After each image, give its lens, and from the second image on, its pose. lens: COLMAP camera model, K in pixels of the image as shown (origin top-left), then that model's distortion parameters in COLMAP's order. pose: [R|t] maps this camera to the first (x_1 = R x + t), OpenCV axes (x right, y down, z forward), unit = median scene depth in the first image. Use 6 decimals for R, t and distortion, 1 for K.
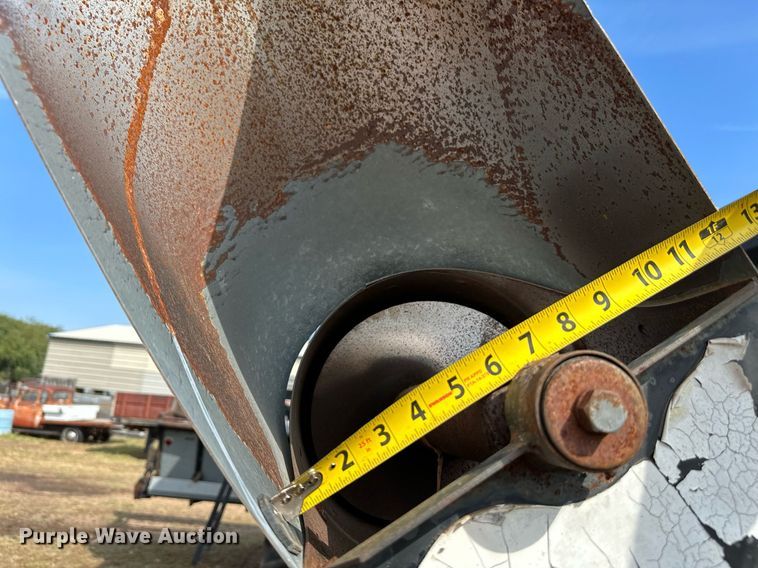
lens RADIAL K [[538.7, 0, 379.0], [0, 538.7, 284.0], [0, 0, 1]] dist [0.060468, -0.062719]
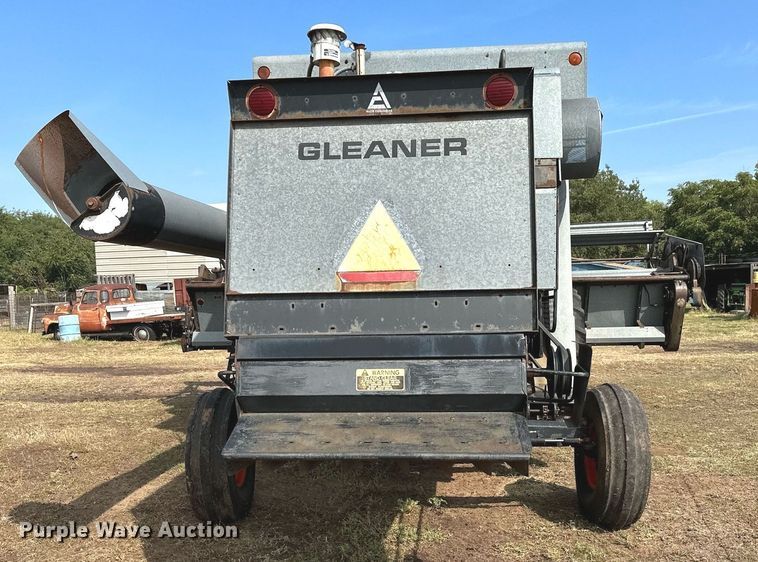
lens RADIAL K [[789.4, 0, 370.5], [0, 789.4, 341.8], [0, 0, 1]] dist [0.167245, -0.016790]
pose [[0.965599, -0.106099, -0.237405, 0.114713], [0.170894, 0.947050, 0.271831, -0.006598], [0.195993, -0.303051, 0.932602, -0.167392]]
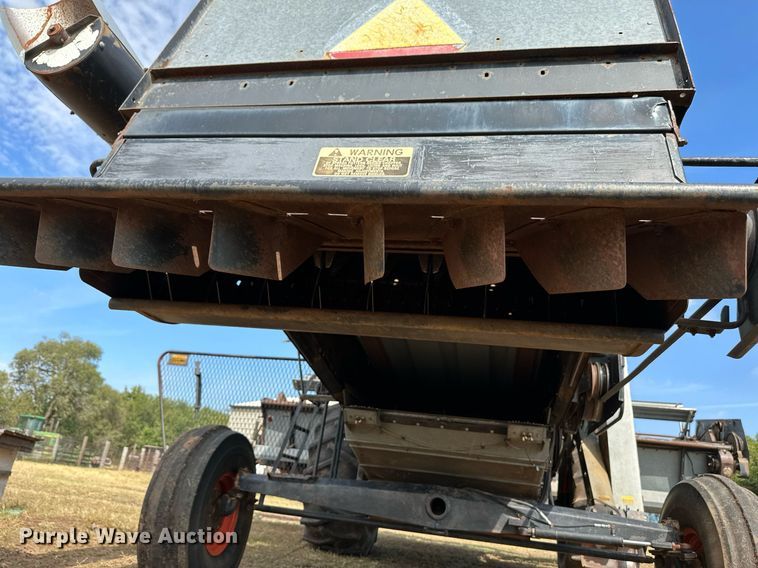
lens RADIAL K [[538.7, 0, 379.0], [0, 538.7, 284.0], [0, 0, 1]] dist [0.060468, -0.062719]
pose [[0.949306, -0.101141, -0.297639, 0.092123], [0.048252, 0.982489, -0.179963, 0.074294], [0.310629, 0.156478, 0.937563, -0.058121]]
